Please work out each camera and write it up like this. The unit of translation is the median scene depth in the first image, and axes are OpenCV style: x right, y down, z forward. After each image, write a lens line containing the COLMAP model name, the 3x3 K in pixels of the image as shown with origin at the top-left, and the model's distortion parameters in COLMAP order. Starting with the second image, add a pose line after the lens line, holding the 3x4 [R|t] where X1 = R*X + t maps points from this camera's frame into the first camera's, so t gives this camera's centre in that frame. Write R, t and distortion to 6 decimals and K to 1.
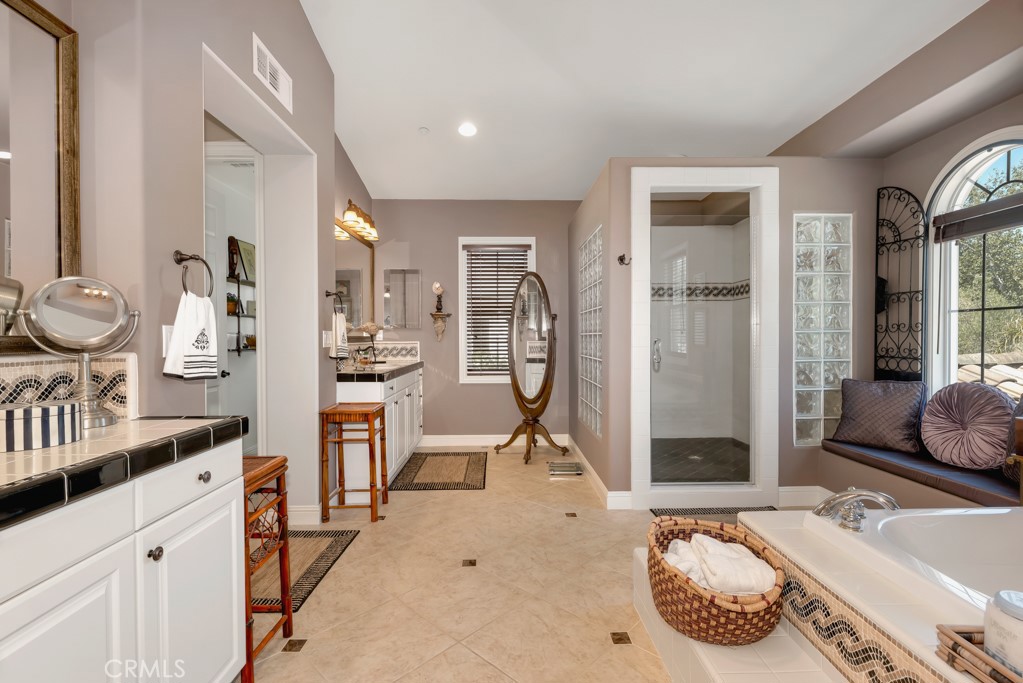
lens RADIAL K [[461.1, 0, 513.3], [0, 461.1, 341.9], [0, 0, 1]] dist [0.001963, -0.000193]
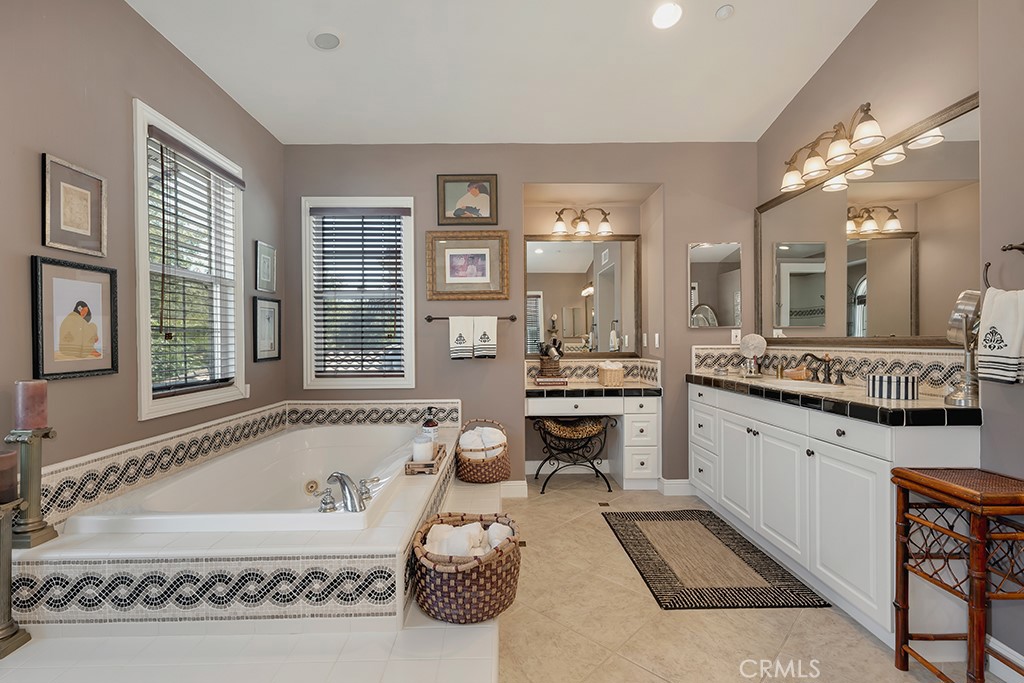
lens RADIAL K [[461.6, 0, 513.8], [0, 461.6, 341.9], [0, 0, 1]] dist [0.001963, -0.000193]
pose [[-0.999854, 0.015924, 0.006207, 0.223250], [0.015989, 0.999818, 0.010436, -0.017428], [-0.006040, 0.010534, -0.999926, 1.462548]]
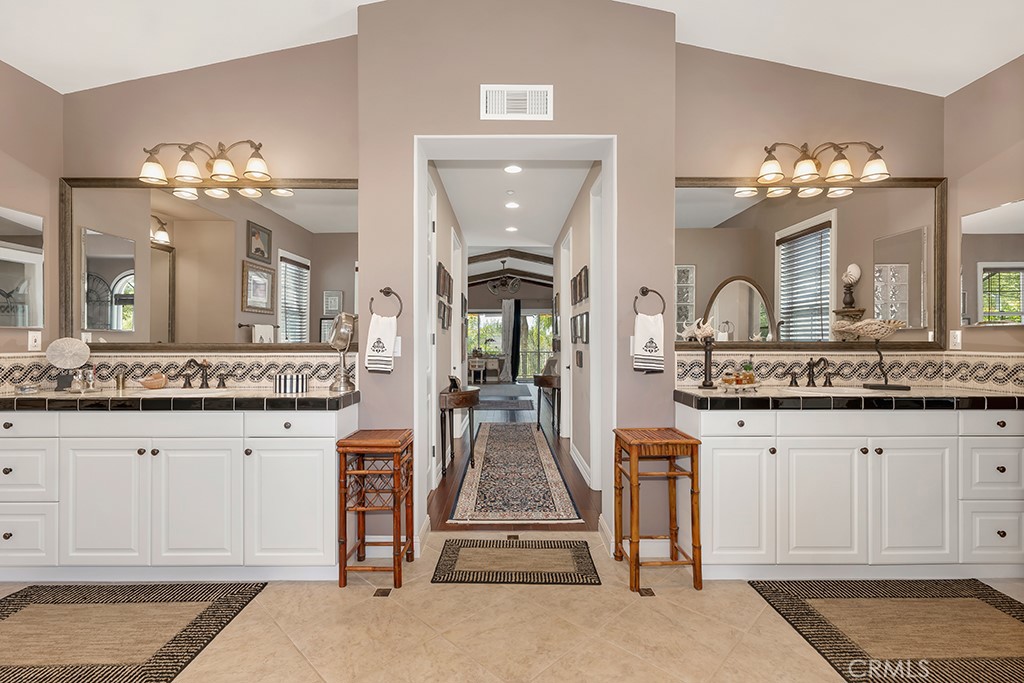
lens RADIAL K [[462.7, 0, 506.2], [0, 462.7, 341.0], [0, 0, 1]] dist [0.001009, -0.000016]
pose [[-0.022950, 0.002807, -0.999733, 0.619901], [-0.009731, 0.999948, 0.003031, -0.021528], [0.999689, 0.009798, -0.022921, 1.101011]]
